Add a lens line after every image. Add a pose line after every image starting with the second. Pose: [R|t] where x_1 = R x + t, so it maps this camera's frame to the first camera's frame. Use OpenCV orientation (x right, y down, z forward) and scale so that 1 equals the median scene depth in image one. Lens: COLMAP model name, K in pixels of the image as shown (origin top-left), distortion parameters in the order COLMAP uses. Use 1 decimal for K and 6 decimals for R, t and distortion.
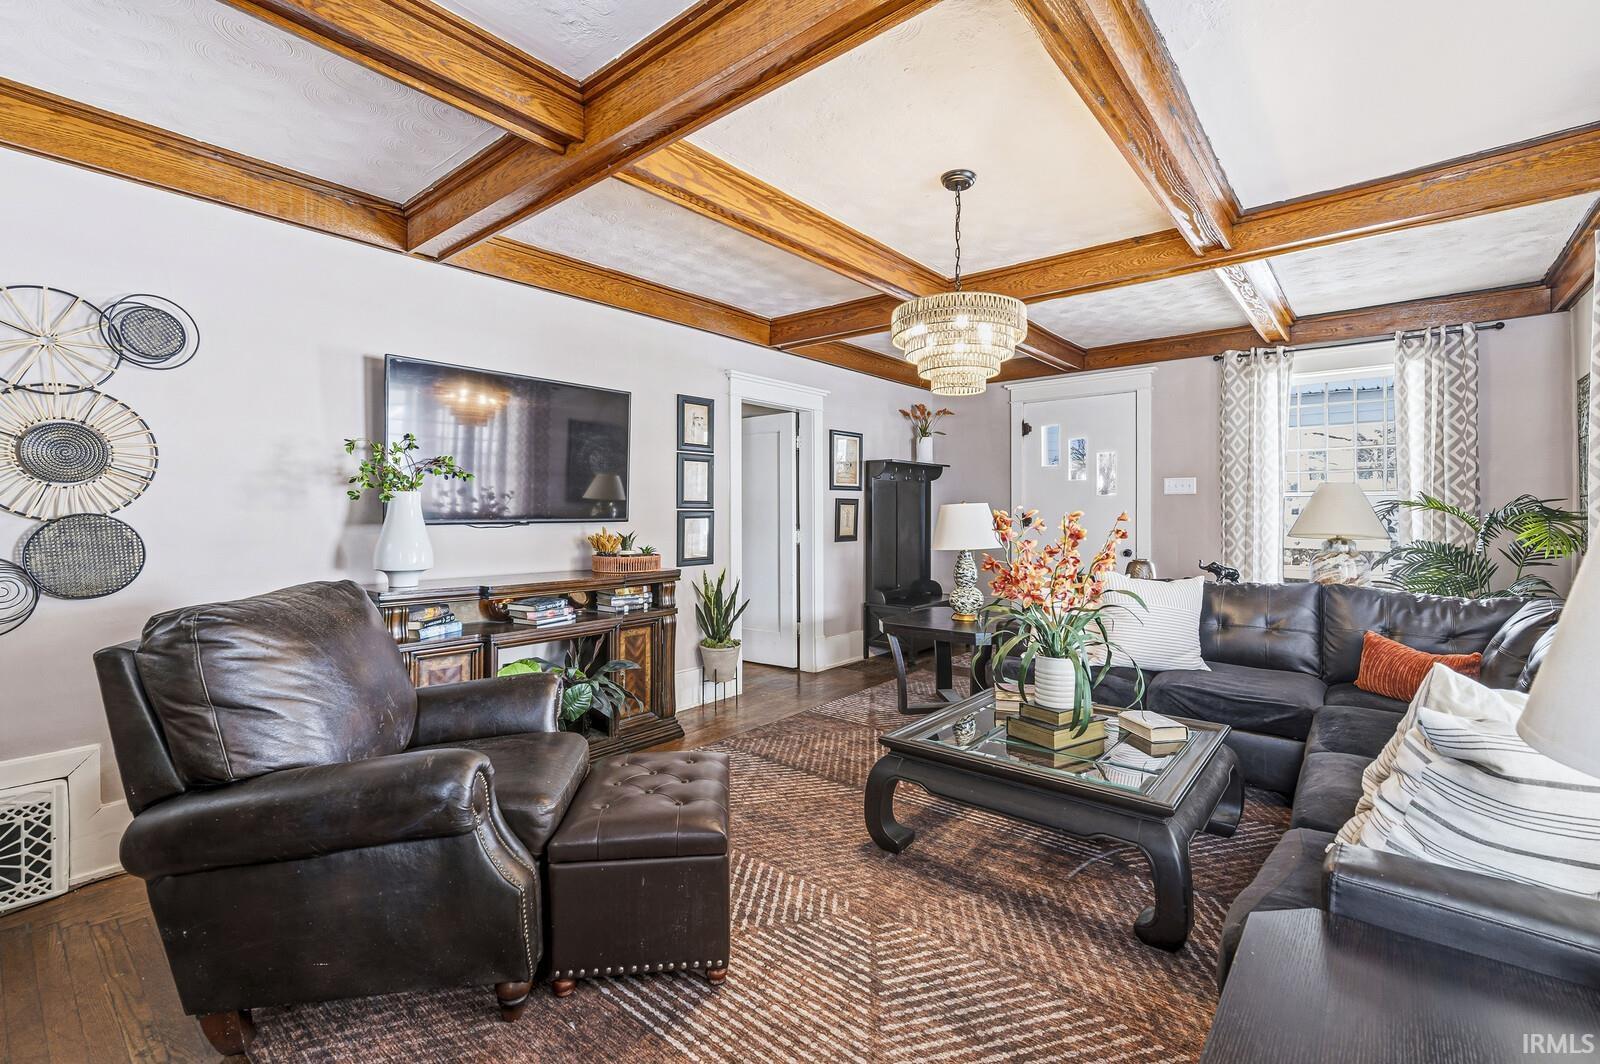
lens RADIAL K [[704.1, 0, 798.8], [0, 704.1, 517.3], [0, 0, 1]] dist [0.002872, 0.000599]
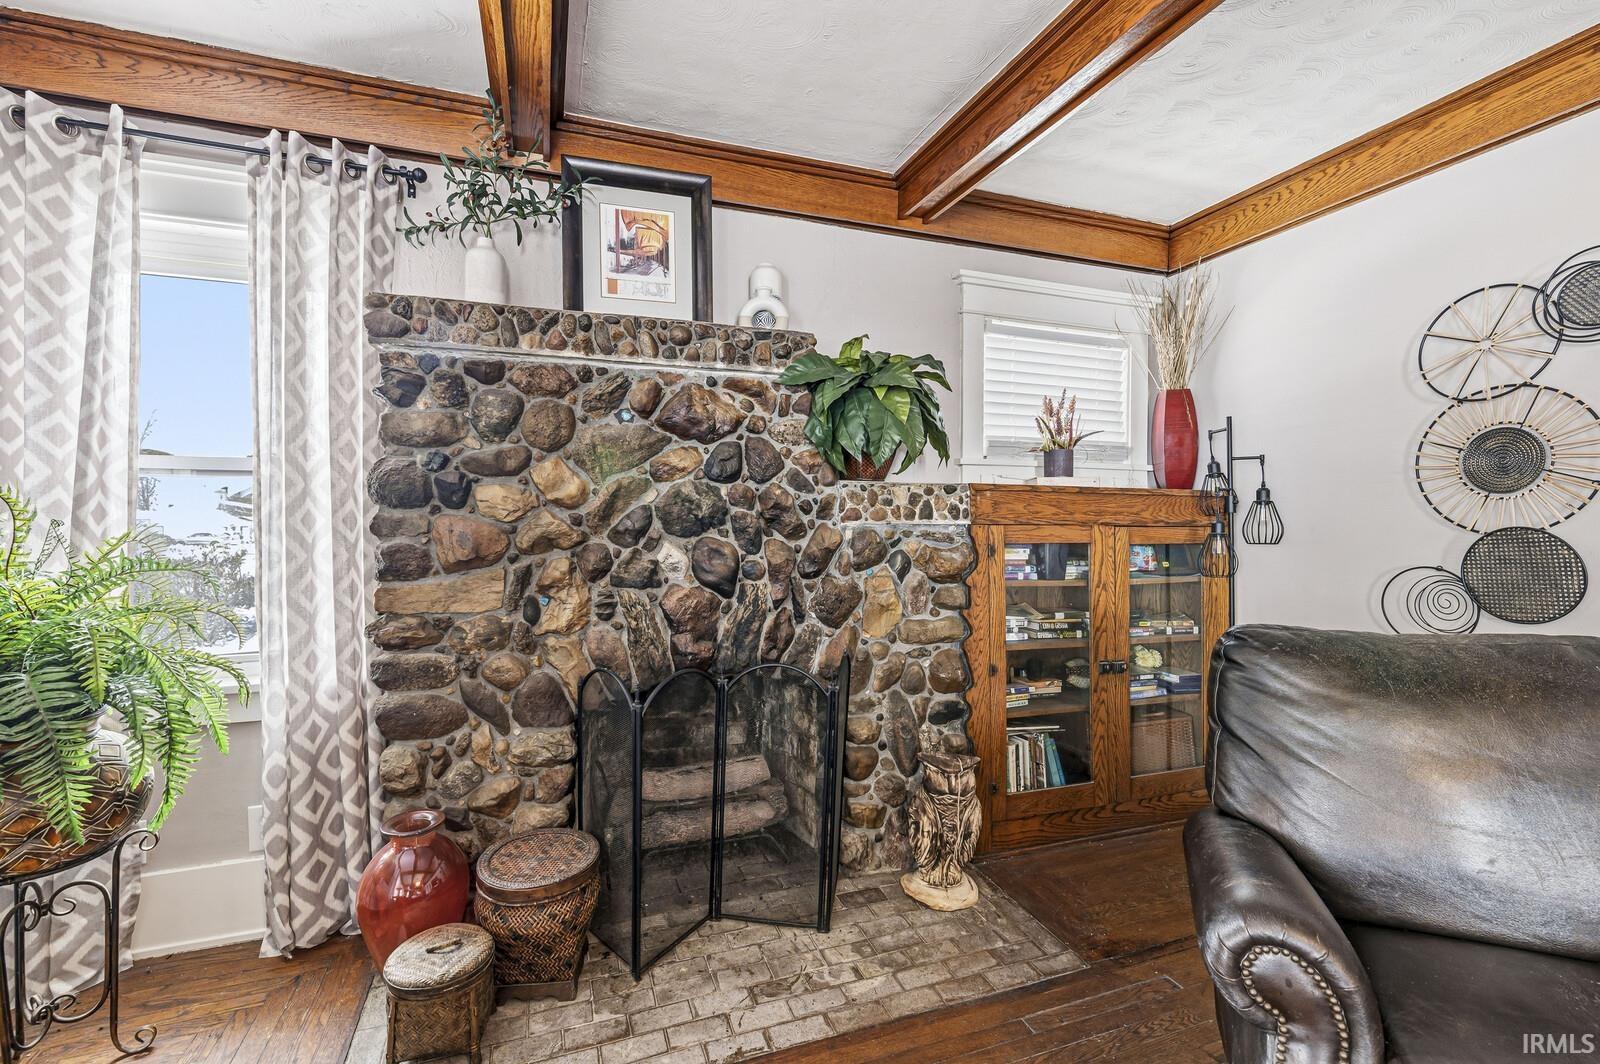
lens RADIAL K [[704.1, 0, 800.6], [0, 704.1, 526.8], [0, 0, 1]] dist [0.002872, 0.000599]
pose [[-0.504282, 0.011675, -0.863460, 0.217691], [-0.005362, 0.999847, 0.016651, -0.016501], [0.863523, 0.013027, -0.504142, 0.689537]]
